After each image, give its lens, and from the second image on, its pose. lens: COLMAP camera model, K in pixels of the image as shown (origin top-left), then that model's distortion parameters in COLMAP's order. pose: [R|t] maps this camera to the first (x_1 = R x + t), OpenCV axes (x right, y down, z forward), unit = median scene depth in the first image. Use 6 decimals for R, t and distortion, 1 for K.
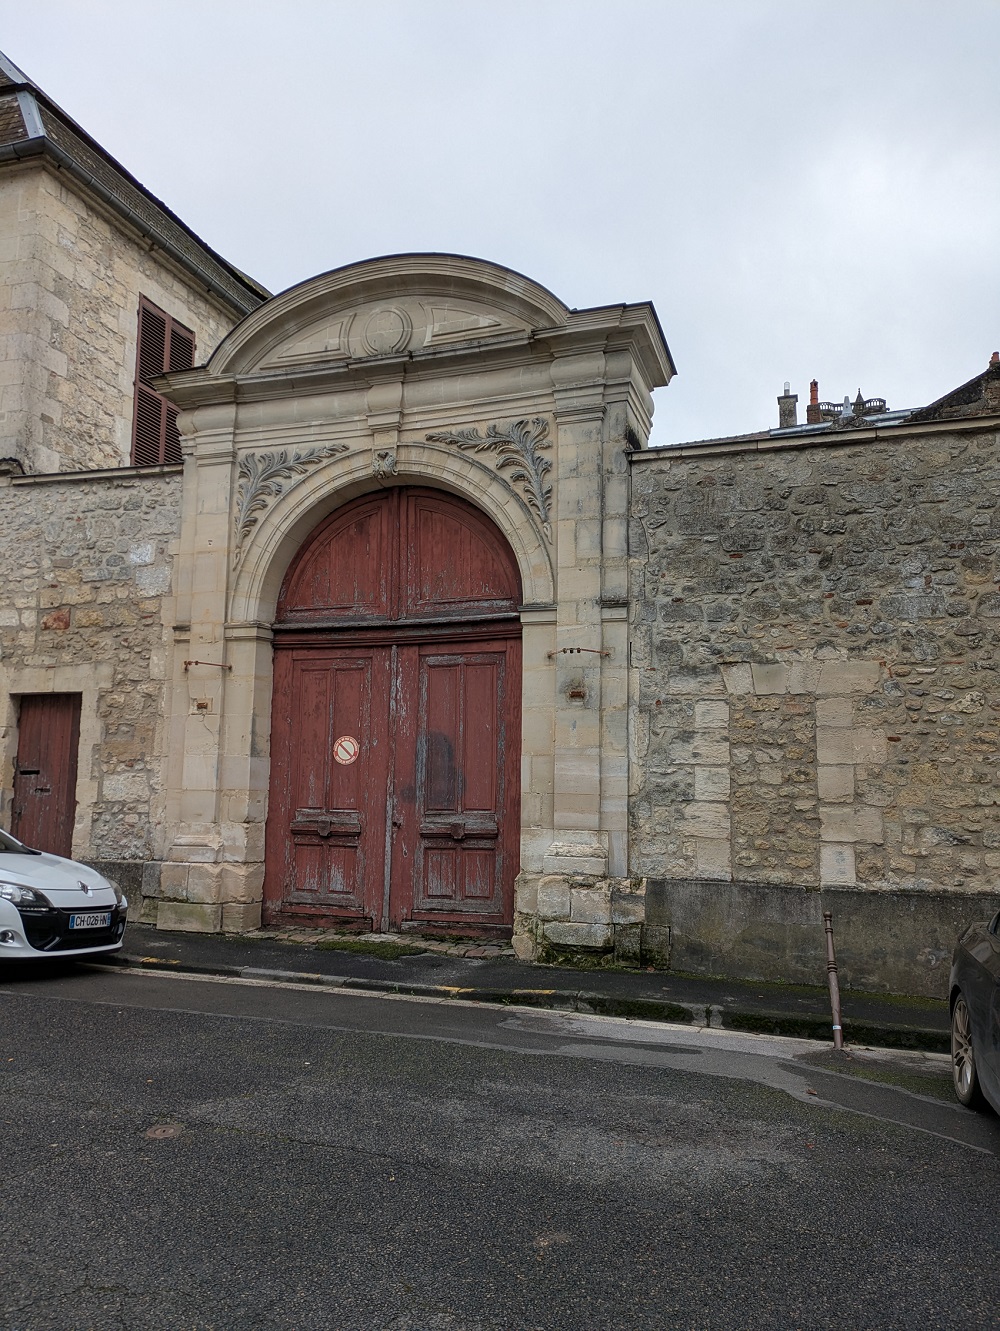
lens RADIAL K [[995.1, 0, 500.6], [0, 995.1, 671.4], [0, 0, 1]] dist [0.054410, -0.002007]
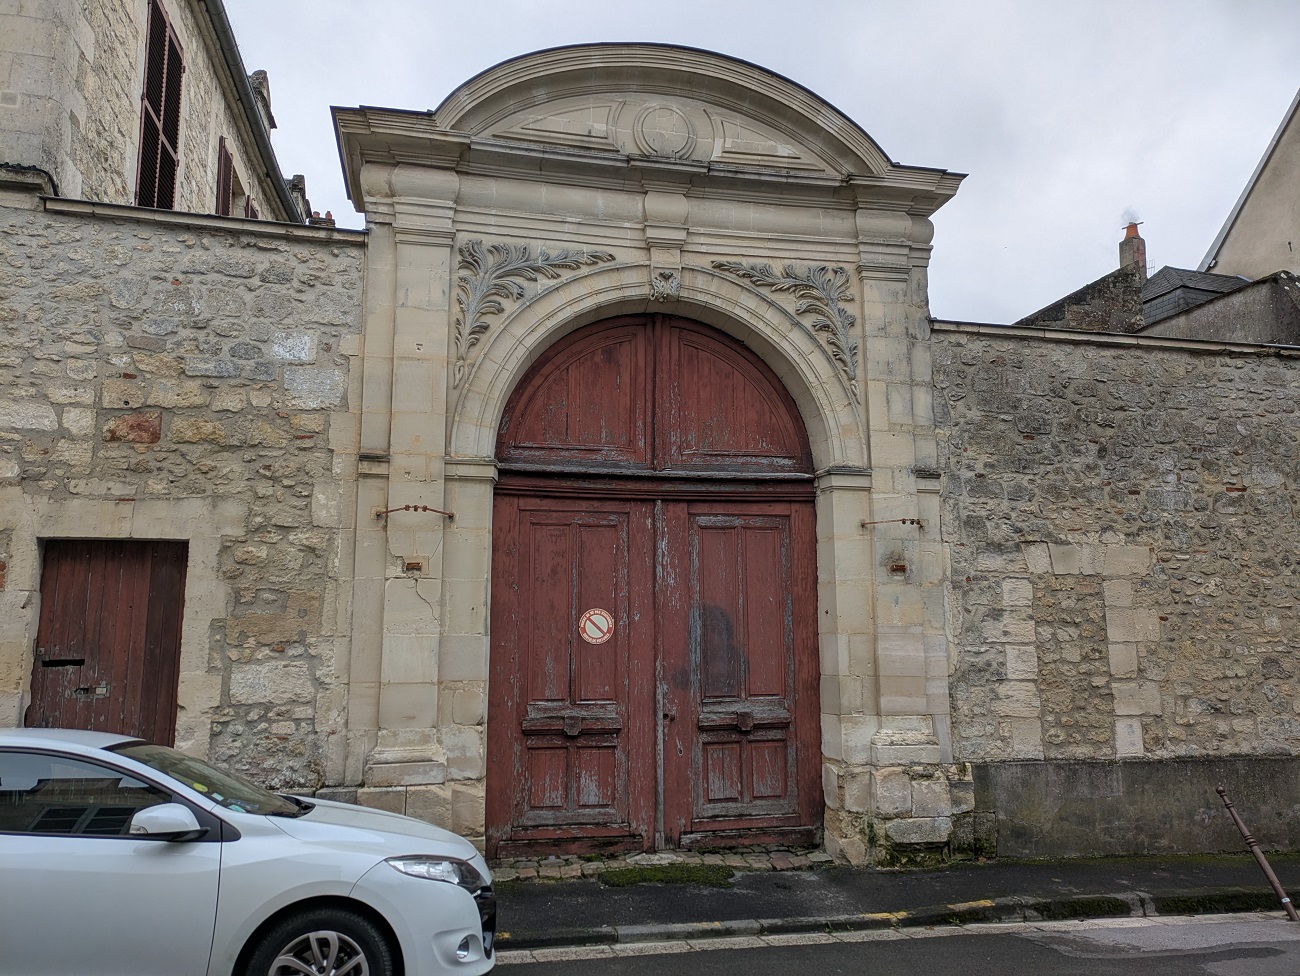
lens RADIAL K [[971.0, 0, 643.0], [0, 971.0, 482.9], [0, 0, 1]] dist [0.056270, -0.035571]
pose [[0.848174, 0.067070, 0.525454, -0.570746], [-0.049326, 0.997642, -0.047720, -0.001212], [-0.527416, 0.014557, 0.849483, 0.322646]]
